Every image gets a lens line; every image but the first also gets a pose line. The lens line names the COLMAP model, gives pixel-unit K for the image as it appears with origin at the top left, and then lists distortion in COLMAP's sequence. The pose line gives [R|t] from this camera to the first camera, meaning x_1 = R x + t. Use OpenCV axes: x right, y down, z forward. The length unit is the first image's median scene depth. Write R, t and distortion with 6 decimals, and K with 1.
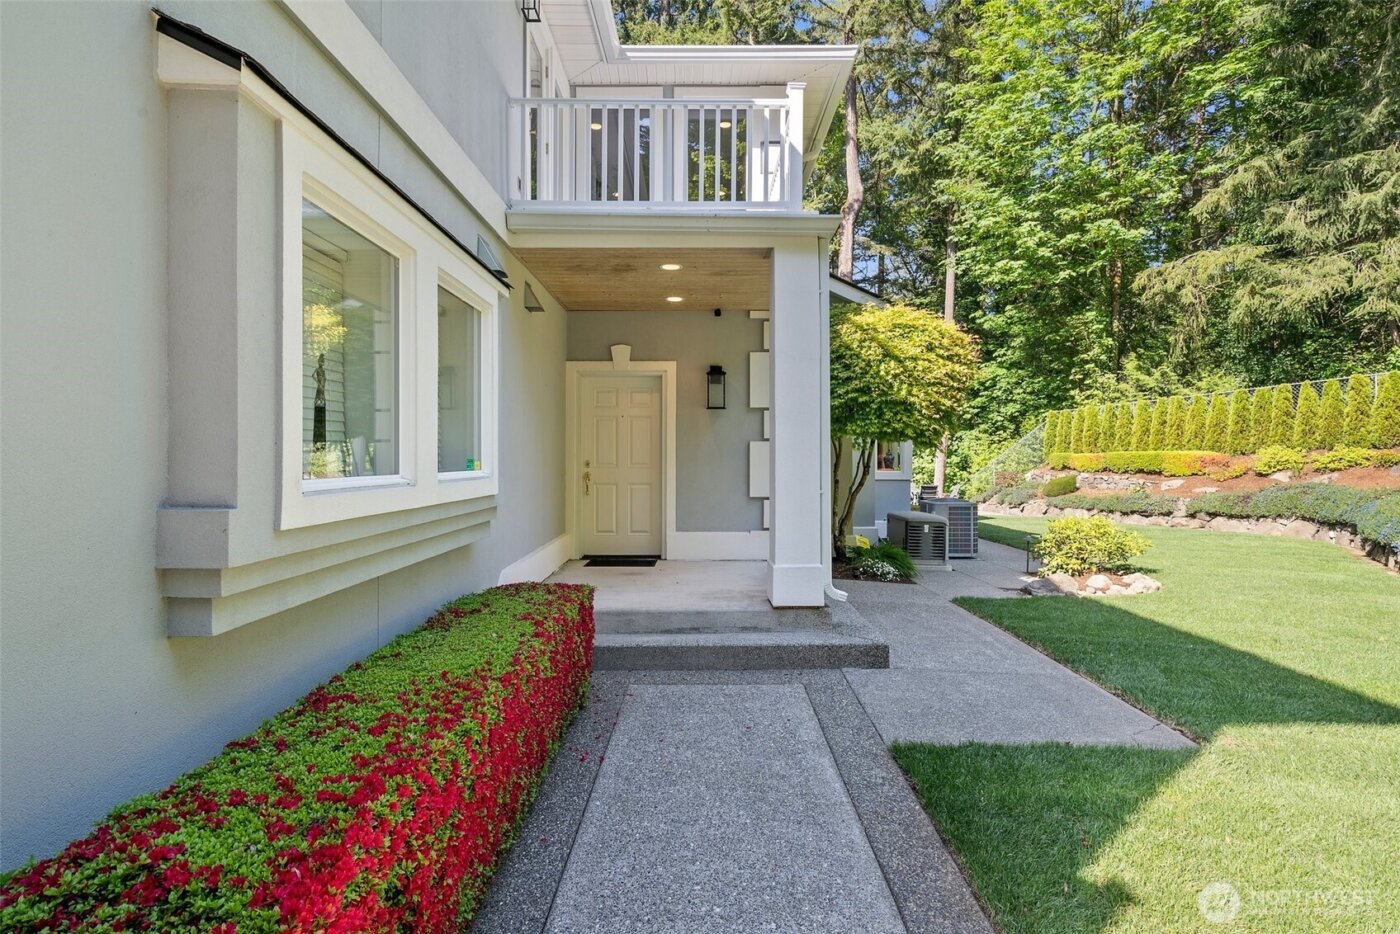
lens RADIAL K [[728.5, 0, 701.6], [0, 728.5, 464.0], [0, 0, 1]] dist [0.001725, 0.000700]
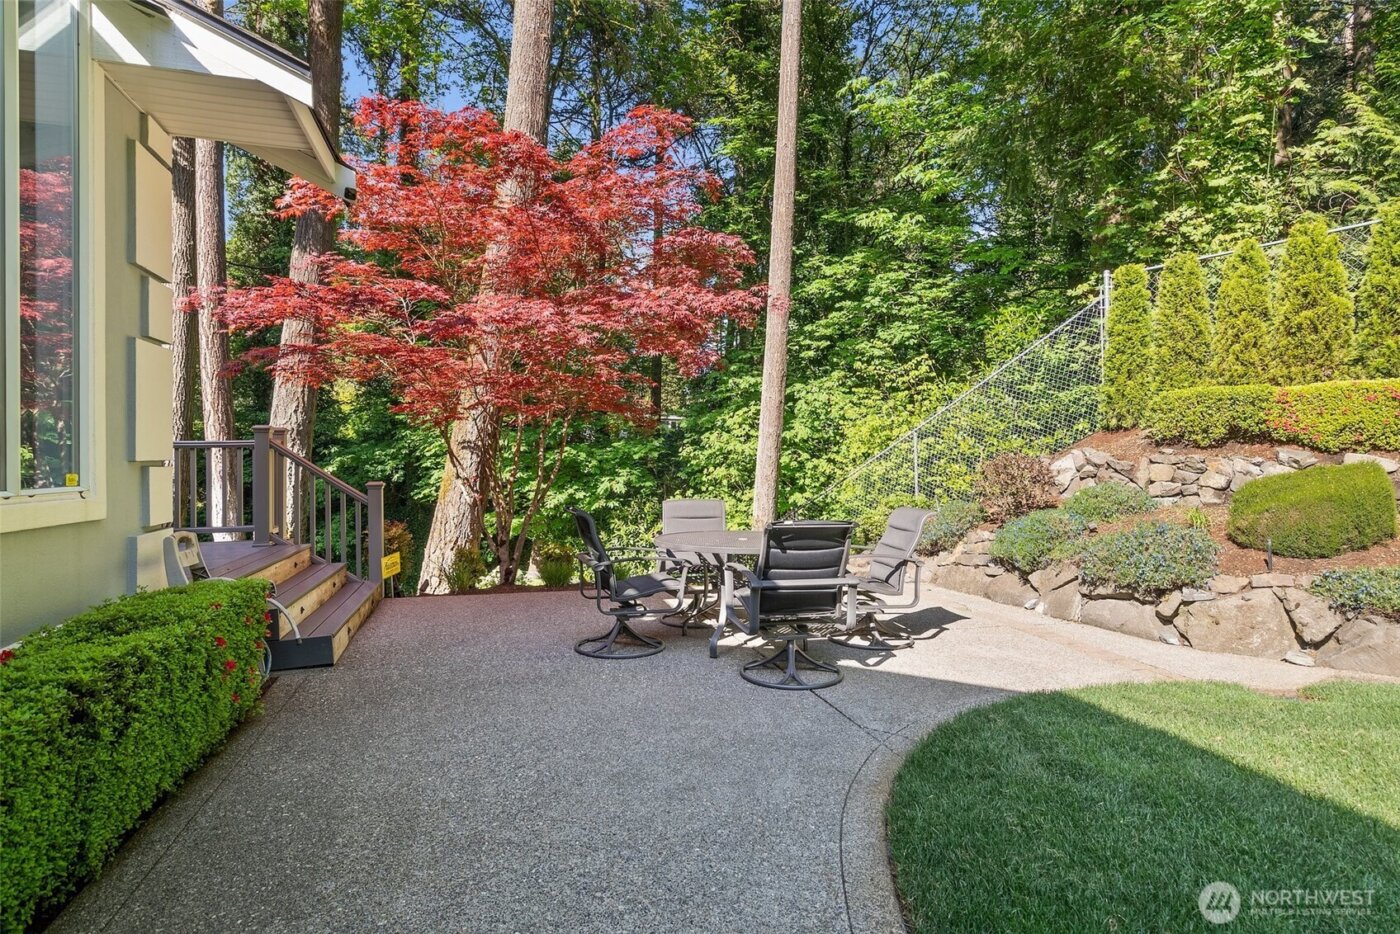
lens RADIAL K [[768.8, 0, 699.7], [0, 768.8, 466.3], [0, 0, 1]] dist [0.000345, 0.000229]
pose [[0.963330, -0.003302, 0.268298, 0.343259], [0.000169, 0.999932, 0.011699, 0.018000], [-0.268319, -0.011225, 0.963265, 1.178027]]
